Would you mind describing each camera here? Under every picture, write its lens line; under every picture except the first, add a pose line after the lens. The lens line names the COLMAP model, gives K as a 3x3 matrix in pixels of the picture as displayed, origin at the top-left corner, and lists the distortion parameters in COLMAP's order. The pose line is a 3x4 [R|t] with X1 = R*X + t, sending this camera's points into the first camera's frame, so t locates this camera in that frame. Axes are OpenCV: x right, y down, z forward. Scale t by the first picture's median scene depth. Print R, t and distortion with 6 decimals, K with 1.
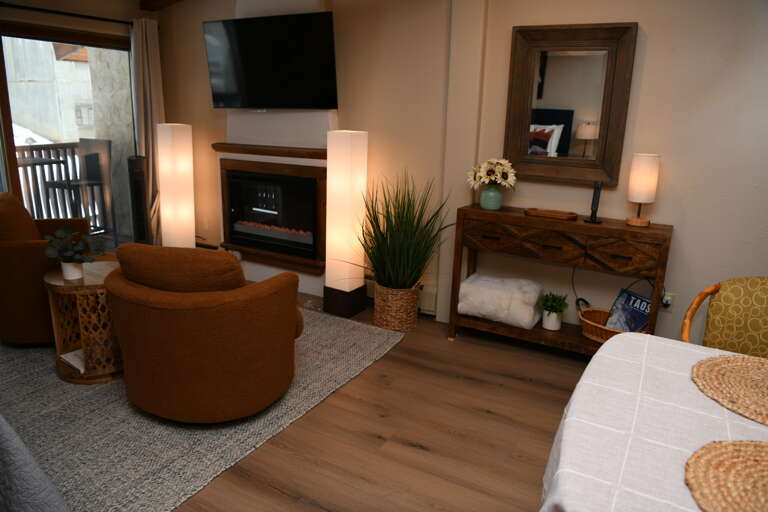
lens RADIAL K [[531.0, 0, 381.5], [0, 531.0, 256.9], [0, 0, 1]] dist [-0.063451, 0.006506]
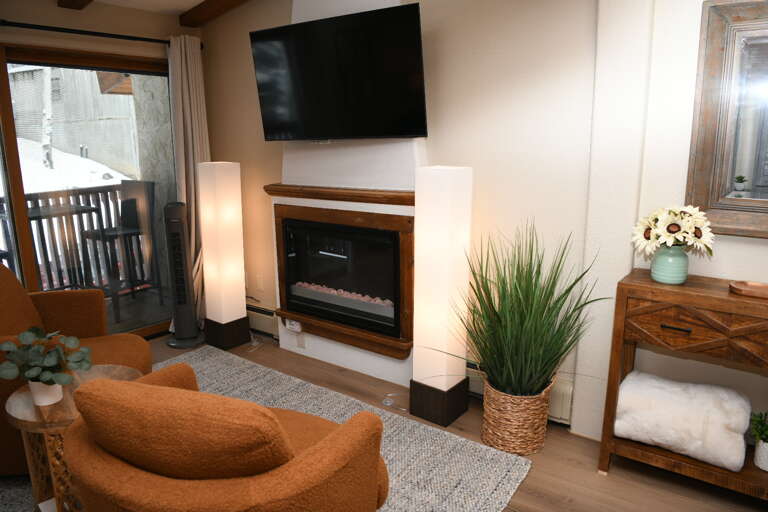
lens RADIAL K [[531.0, 0, 381.5], [0, 531.0, 256.9], [0, 0, 1]] dist [-0.063451, 0.006506]
pose [[0.991704, -0.012255, -0.127954, -0.056399], [0.006383, 0.998912, -0.046197, -0.084672], [0.128381, 0.044997, 0.990704, 0.287811]]
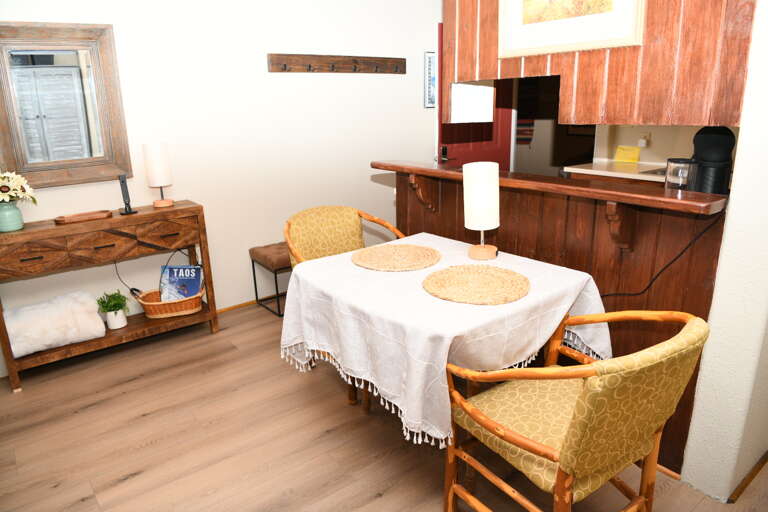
lens RADIAL K [[531.0, 0, 381.5], [0, 531.0, 256.9], [0, 0, 1]] dist [-0.063451, 0.006506]
pose [[0.375348, -0.295911, 0.878379, -0.293032], [0.285515, 0.938500, 0.194159, -0.035647], [-0.881813, 0.177914, 0.436752, 0.089559]]
